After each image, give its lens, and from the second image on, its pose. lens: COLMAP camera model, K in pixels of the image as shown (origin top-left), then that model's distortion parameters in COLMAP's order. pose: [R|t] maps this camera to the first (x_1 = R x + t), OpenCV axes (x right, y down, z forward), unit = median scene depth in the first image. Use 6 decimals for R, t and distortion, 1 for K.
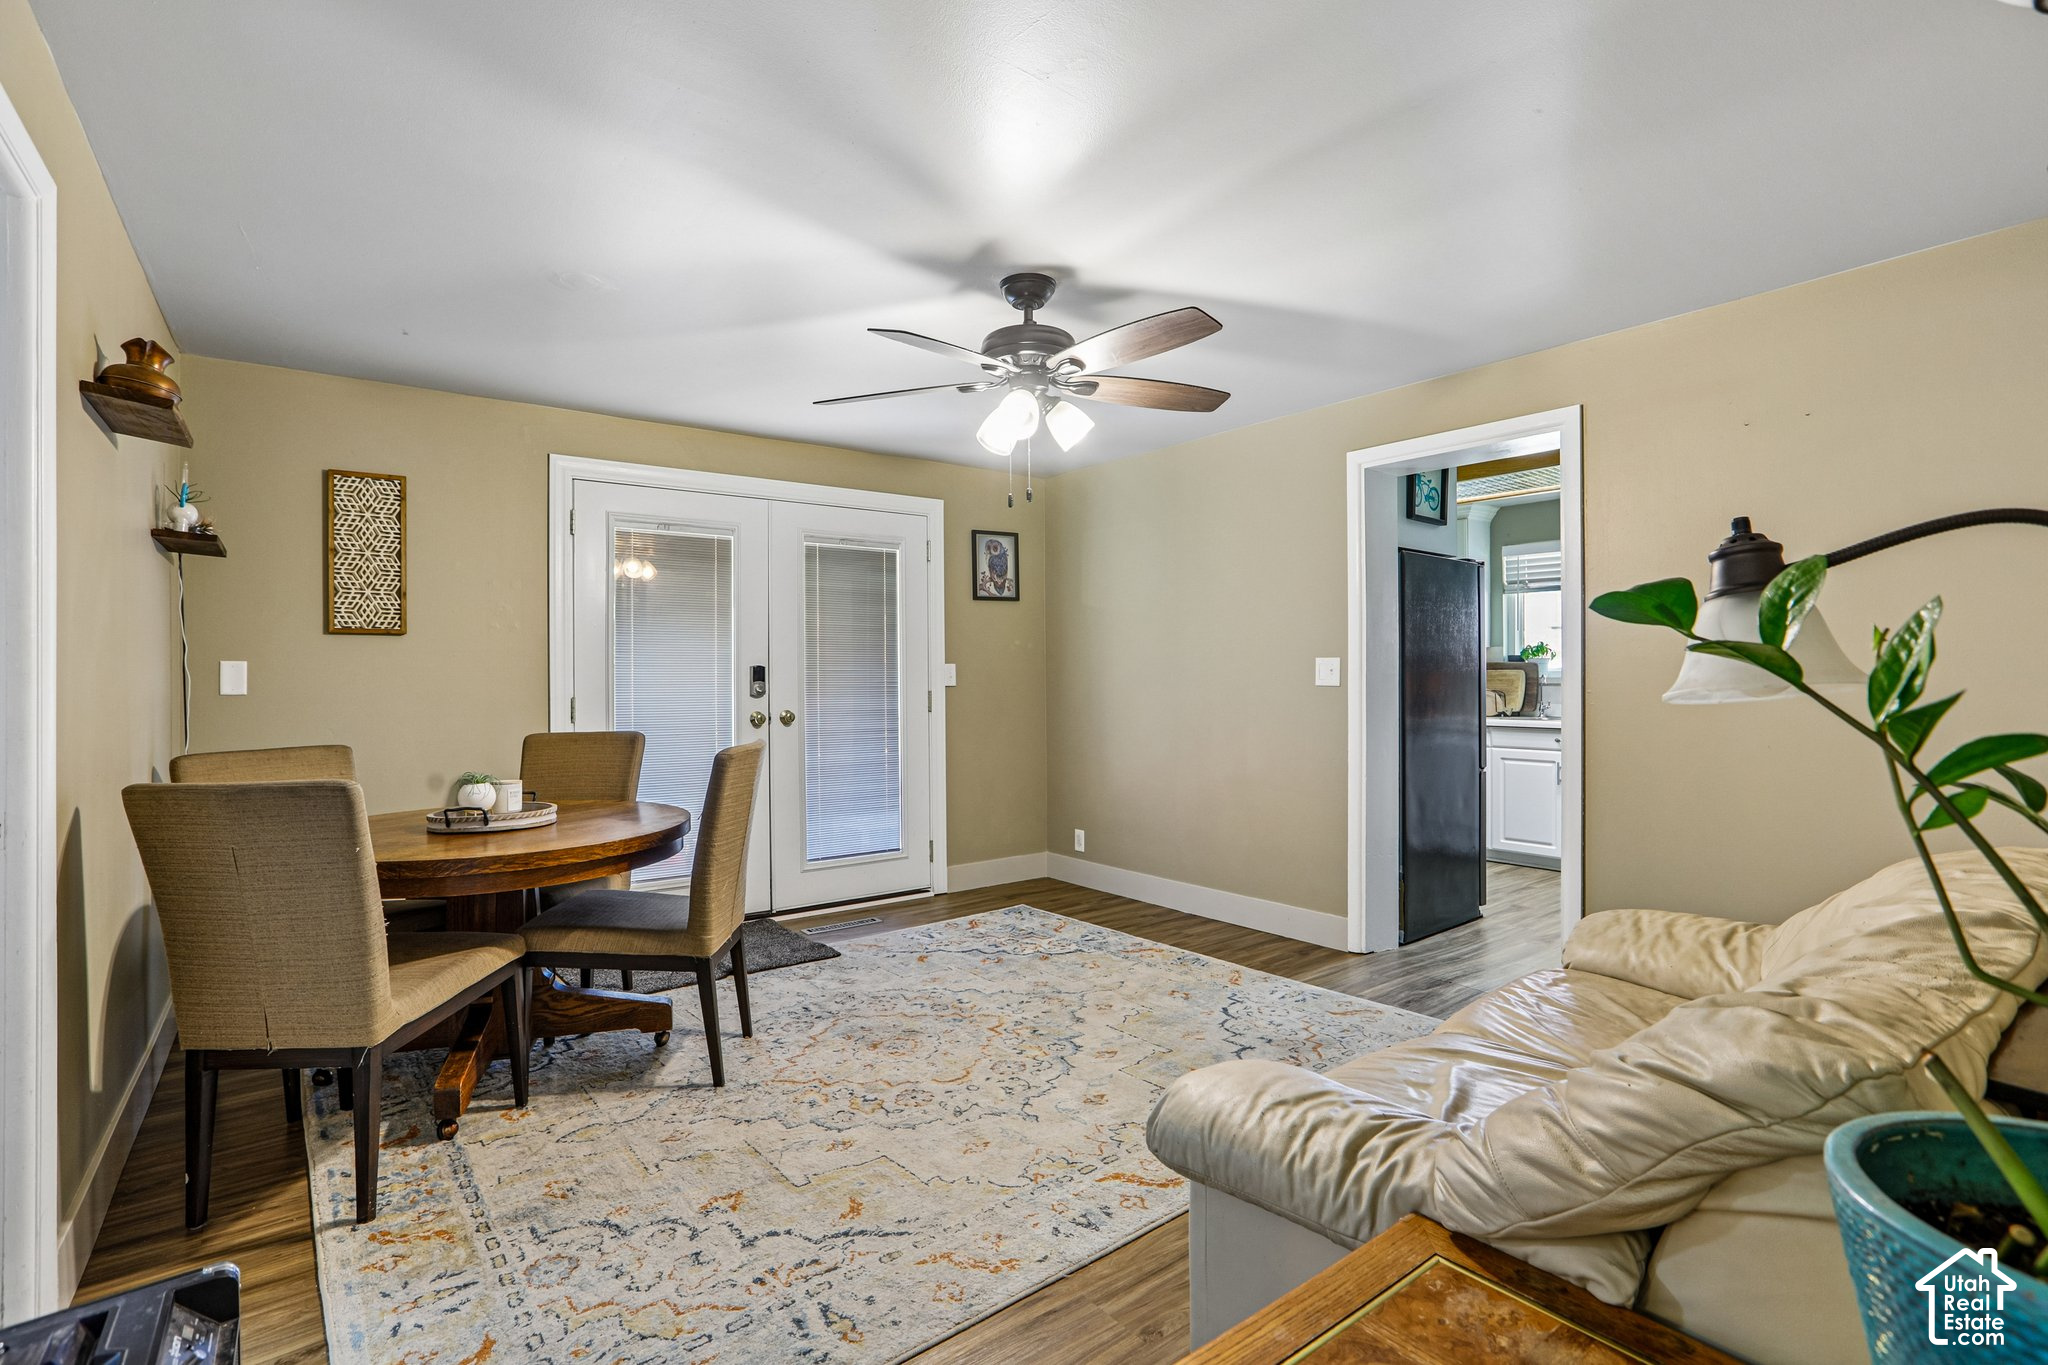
lens RADIAL K [[971.7, 0, 1025.0], [0, 971.7, 678.9], [0, 0, 1]] dist [-0.003438, -0.000054]
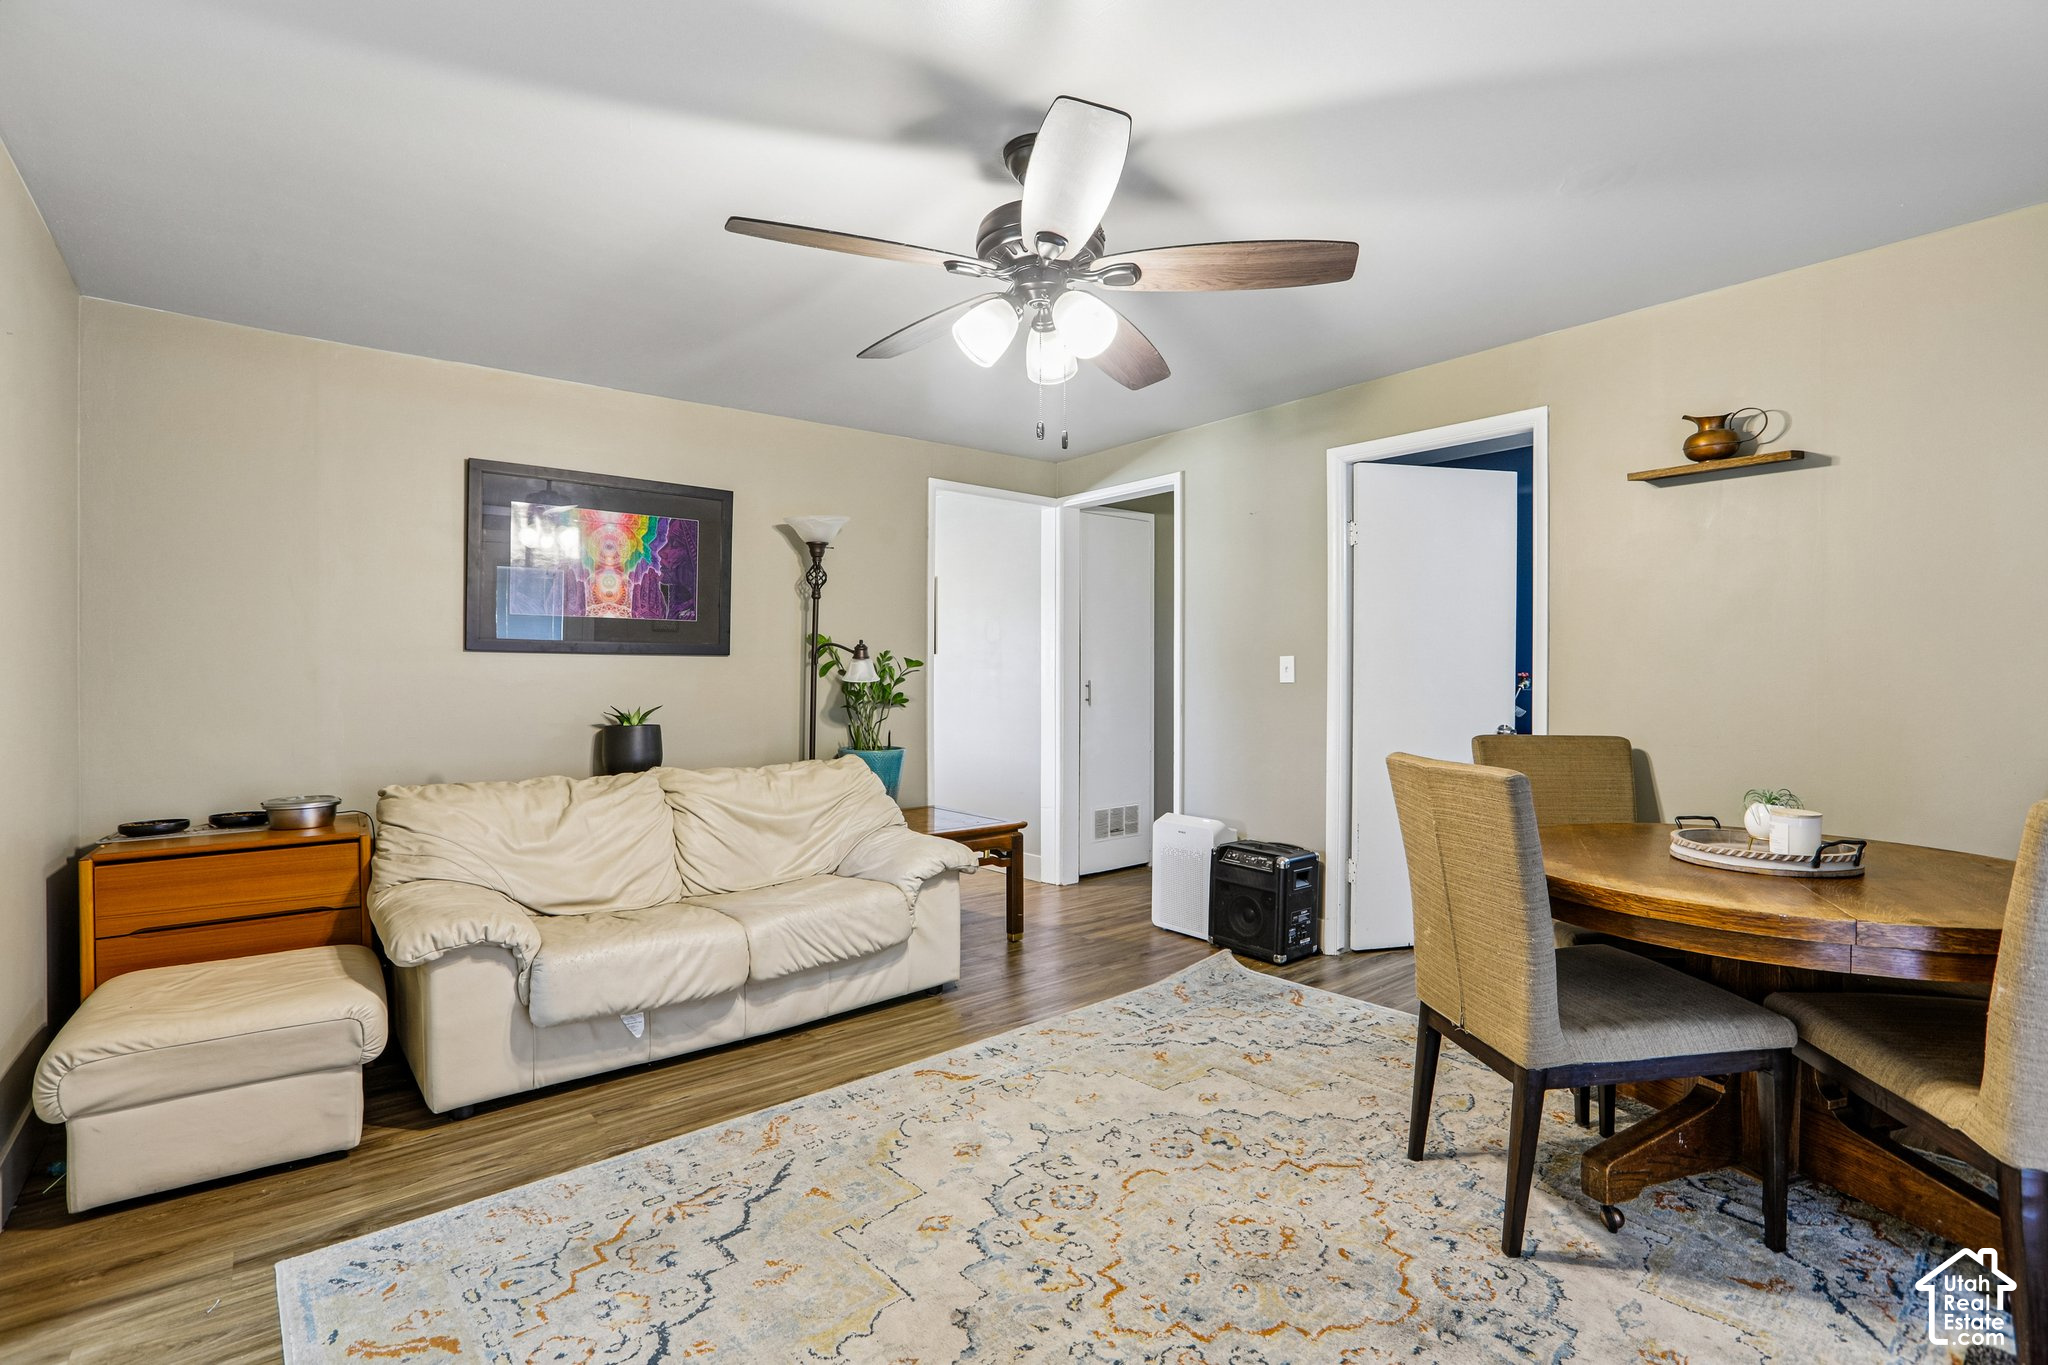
lens RADIAL K [[971.7, 0, 1025.3], [0, 971.7, 691.3], [0, 0, 1]] dist [-0.003438, -0.000054]
pose [[-0.999476, 0.009733, -0.030878, 0.052459], [0.009338, 0.999873, 0.012908, 0.004825], [0.031000, 0.012613, -0.999440, 2.318107]]
